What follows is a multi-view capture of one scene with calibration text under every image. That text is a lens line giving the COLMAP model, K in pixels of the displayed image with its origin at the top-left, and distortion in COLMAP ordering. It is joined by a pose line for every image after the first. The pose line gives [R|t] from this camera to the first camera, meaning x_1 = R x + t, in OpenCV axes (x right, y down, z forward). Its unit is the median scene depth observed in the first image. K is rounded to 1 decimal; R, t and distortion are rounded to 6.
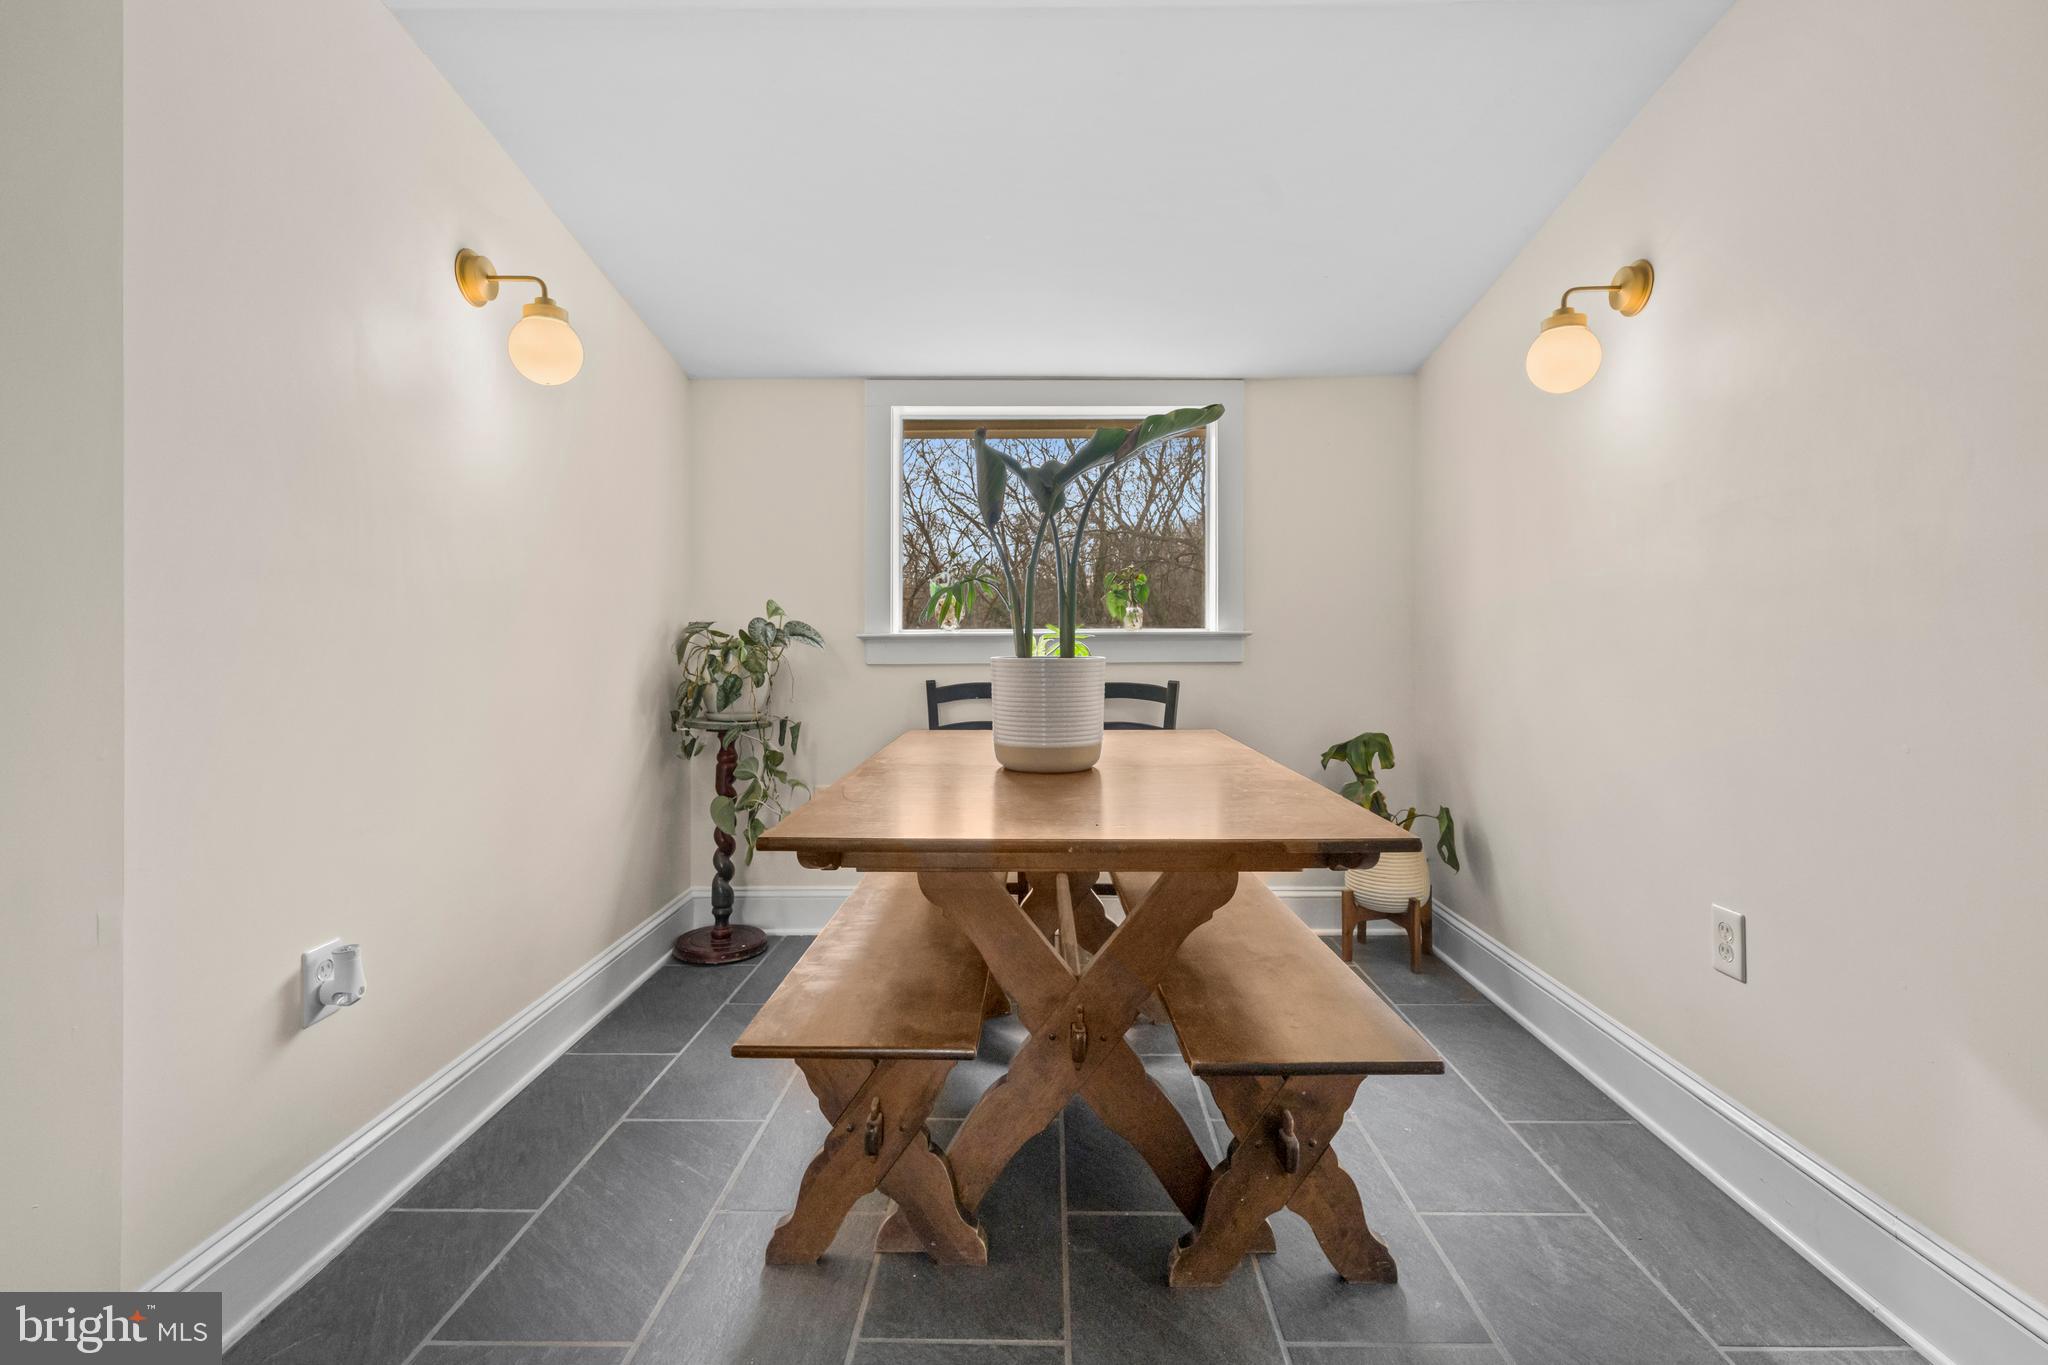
lens RADIAL K [[911.7, 0, 1032.0], [0, 911.7, 634.6], [0, 0, 1]] dist [0.002150, 0.000310]
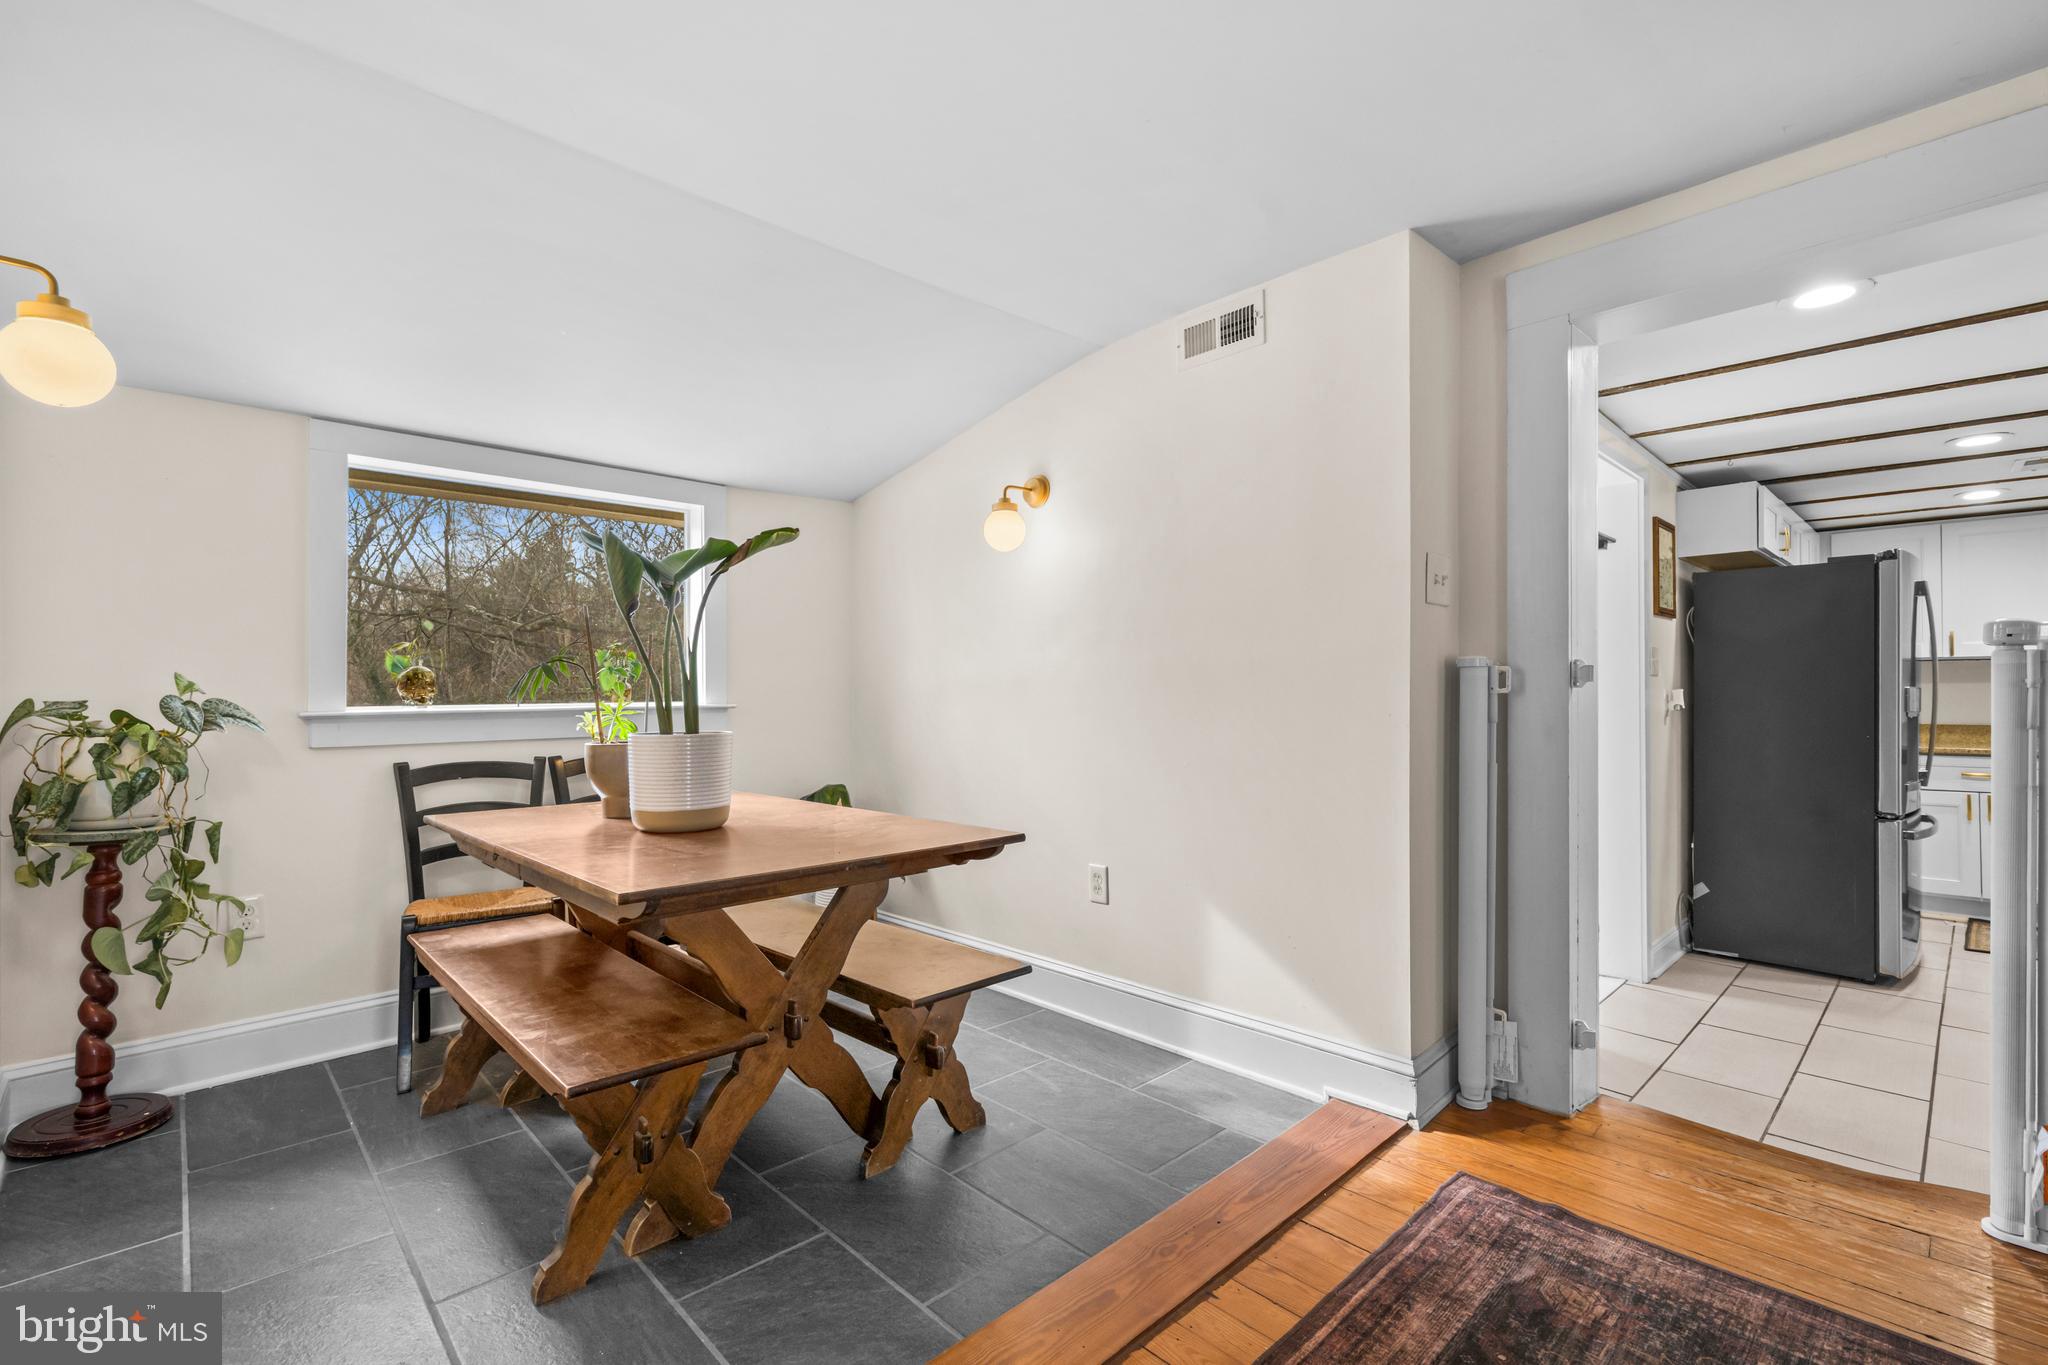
lens RADIAL K [[910.2, 0, 1027.1], [0, 910.2, 684.3], [0, 0, 1]] dist [-0.002294, -0.000311]
pose [[0.719457, 0.004404, 0.694523, -0.320191], [0.006047, 0.999902, -0.012605, -0.013980], [-0.694511, 0.013269, 0.719360, -0.094286]]
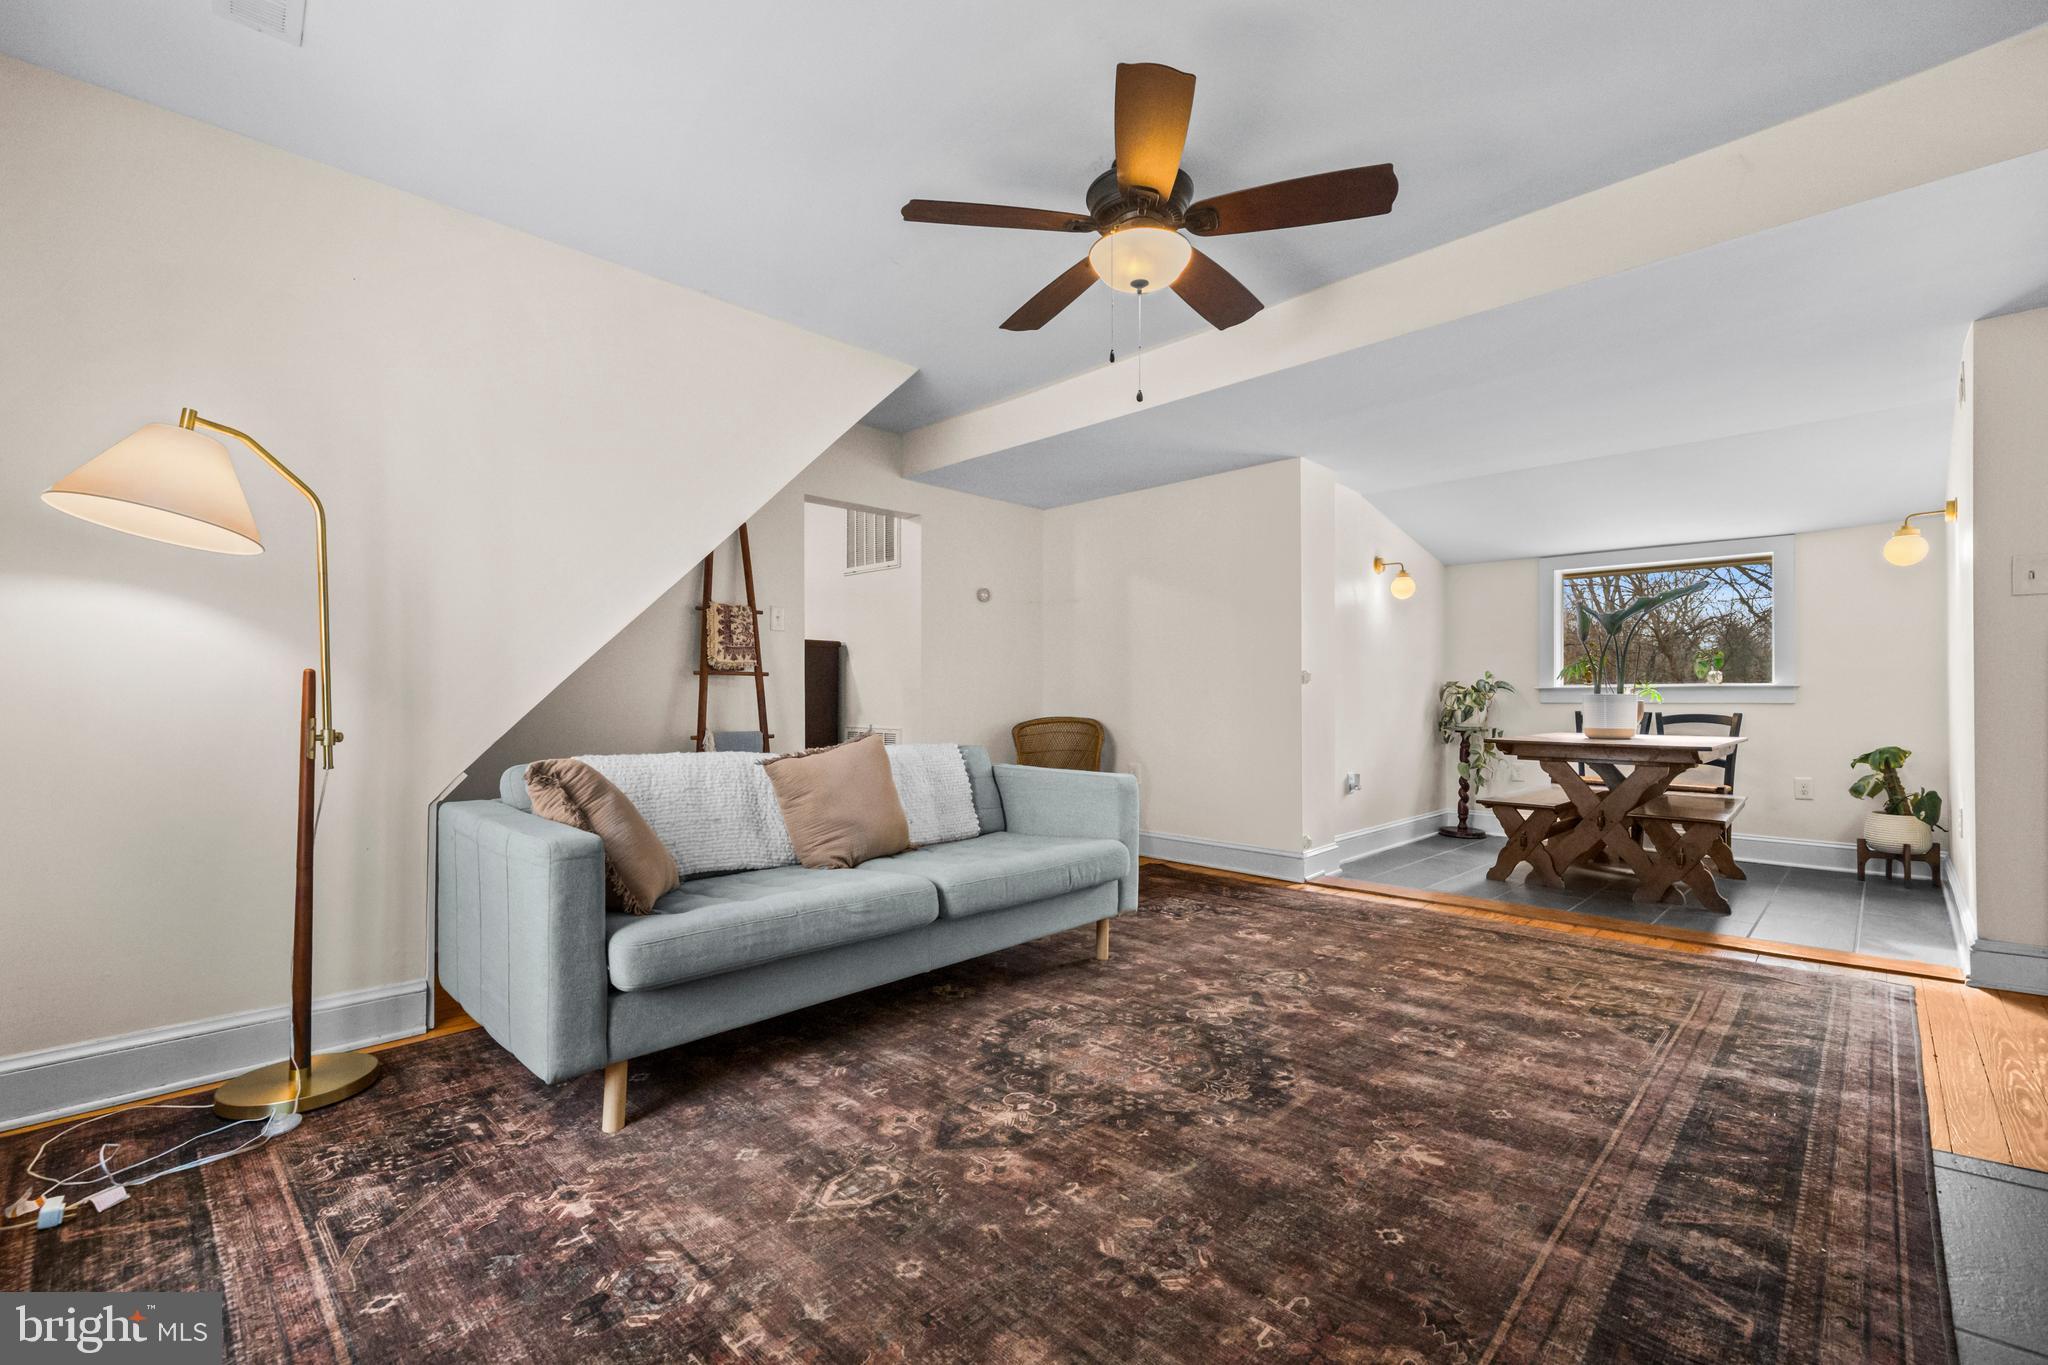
lens RADIAL K [[885.9, 0, 1028.6], [0, 885.9, 691.3], [0, 0, 1]] dist [-0.000580, -0.000120]
pose [[0.727321, -0.002122, -0.686294, 0.359511], [-0.002295, 0.999982, -0.005523, 0.023694], [0.686294, 0.005592, 0.727303, -1.259725]]
